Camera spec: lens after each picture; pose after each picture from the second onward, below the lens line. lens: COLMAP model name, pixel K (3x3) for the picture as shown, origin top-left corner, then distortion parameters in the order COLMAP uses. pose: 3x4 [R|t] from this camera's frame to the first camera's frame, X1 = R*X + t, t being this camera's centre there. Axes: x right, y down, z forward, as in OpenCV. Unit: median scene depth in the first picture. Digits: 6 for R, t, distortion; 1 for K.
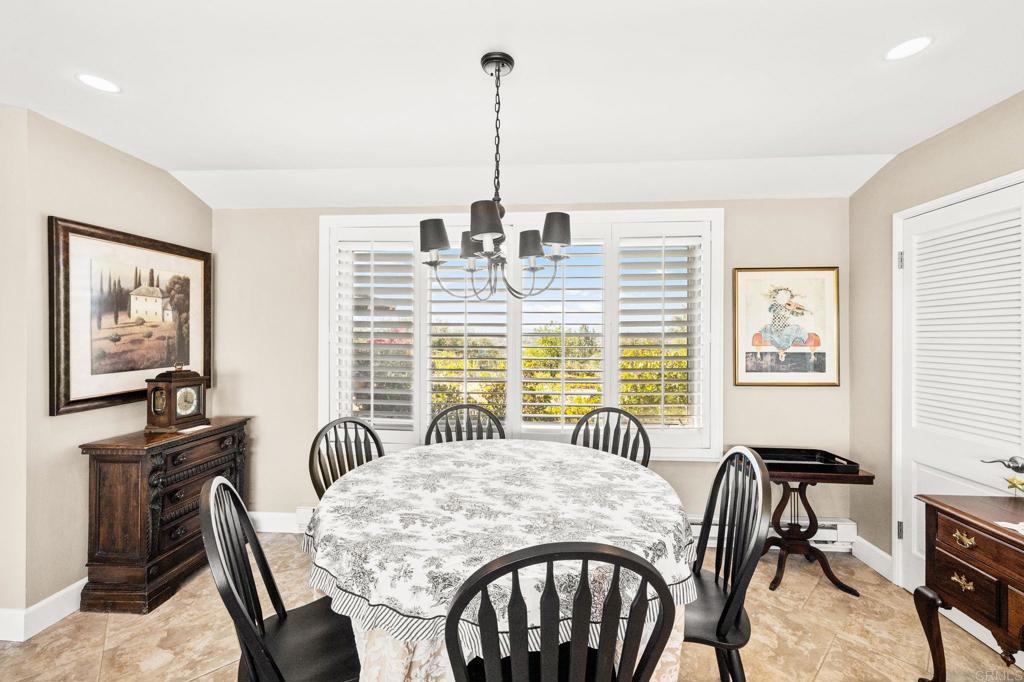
lens RADIAL K [[407.4, 0, 516.7], [0, 407.4, 341.2], [0, 0, 1]] dist [-0.005326, 0.000736]
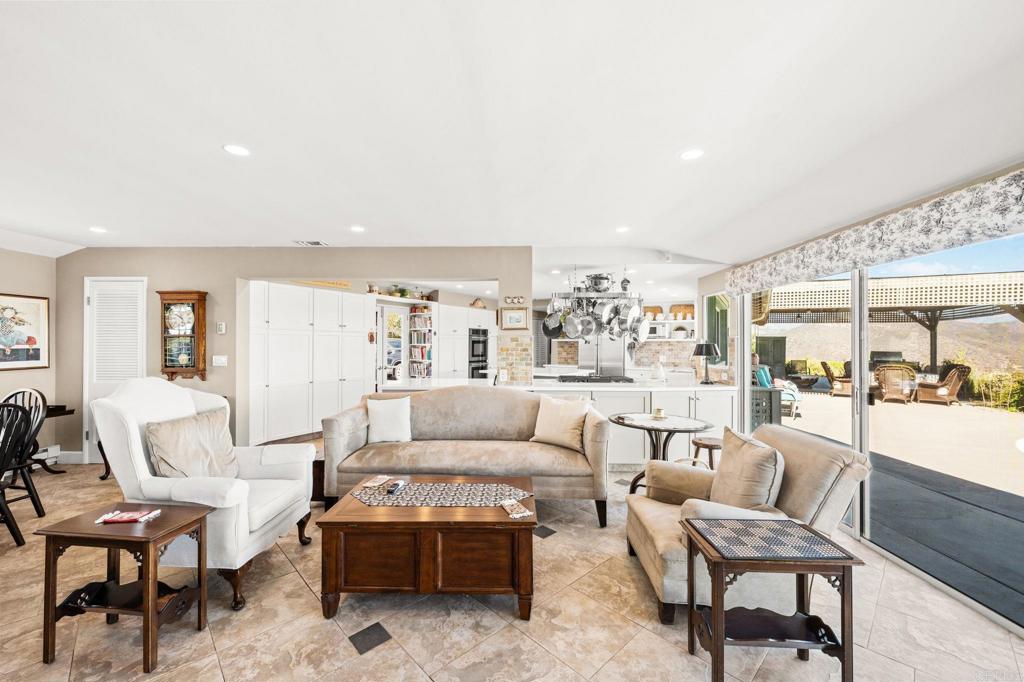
lens RADIAL K [[407.4, 0, 512.4], [0, 407.4, 341.3], [0, 0, 1]] dist [-0.005326, 0.000736]
pose [[-0.026369, 0.006257, 0.999633, -0.953912], [-0.001973, 0.999978, -0.006311, 0.005525], [-0.999650, -0.002138, -0.026356, -0.895823]]
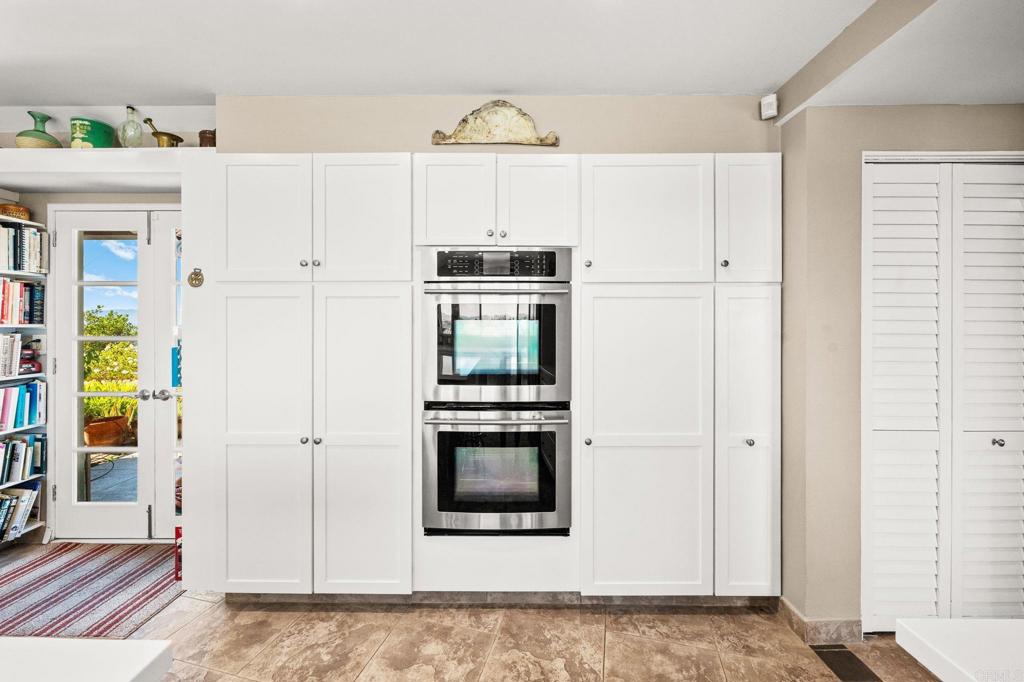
lens RADIAL K [[407.4, 0, 512.5], [0, 407.4, 338.7], [0, 0, 1]] dist [-0.005326, 0.000736]
pose [[0.842583, 0.004152, 0.538551, 2.136063], [-0.003989, 0.999991, -0.001469, 0.037450], [-0.538552, -0.000911, 0.842592, -1.317981]]
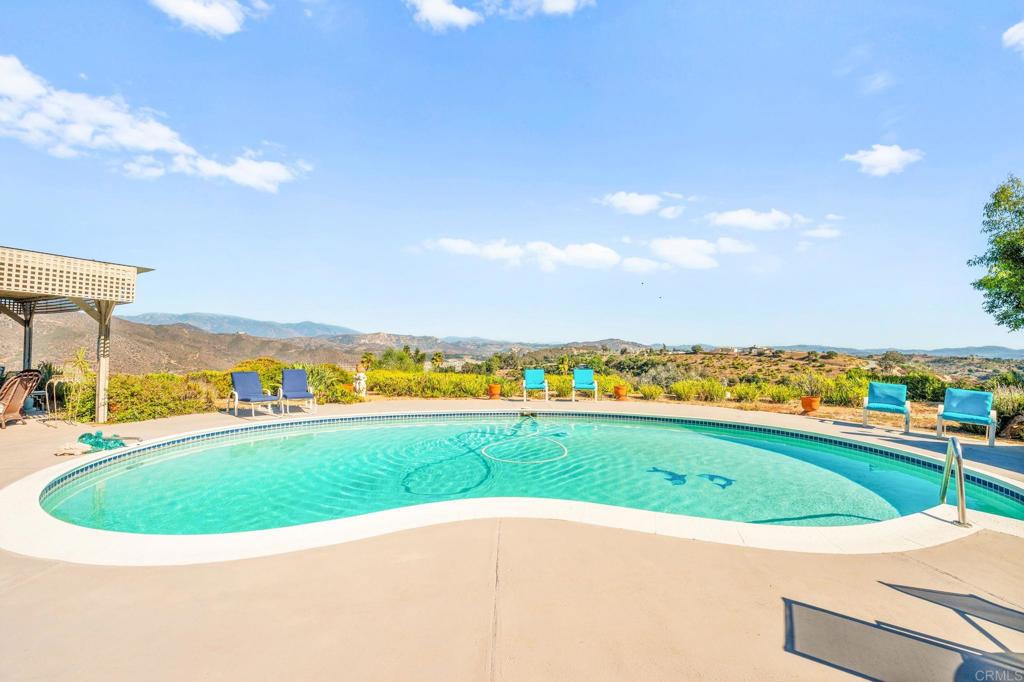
lens RADIAL K [[407.4, 0, 508.8], [0, 407.4, 348.0], [0, 0, 1]] dist [-0.005326, 0.000736]
pose [[-0.999091, -0.013273, -0.040498, -0.608751], [-0.013253, 0.999912, -0.000740, -0.017380], [0.040504, -0.000202, -0.999179, -2.195162]]
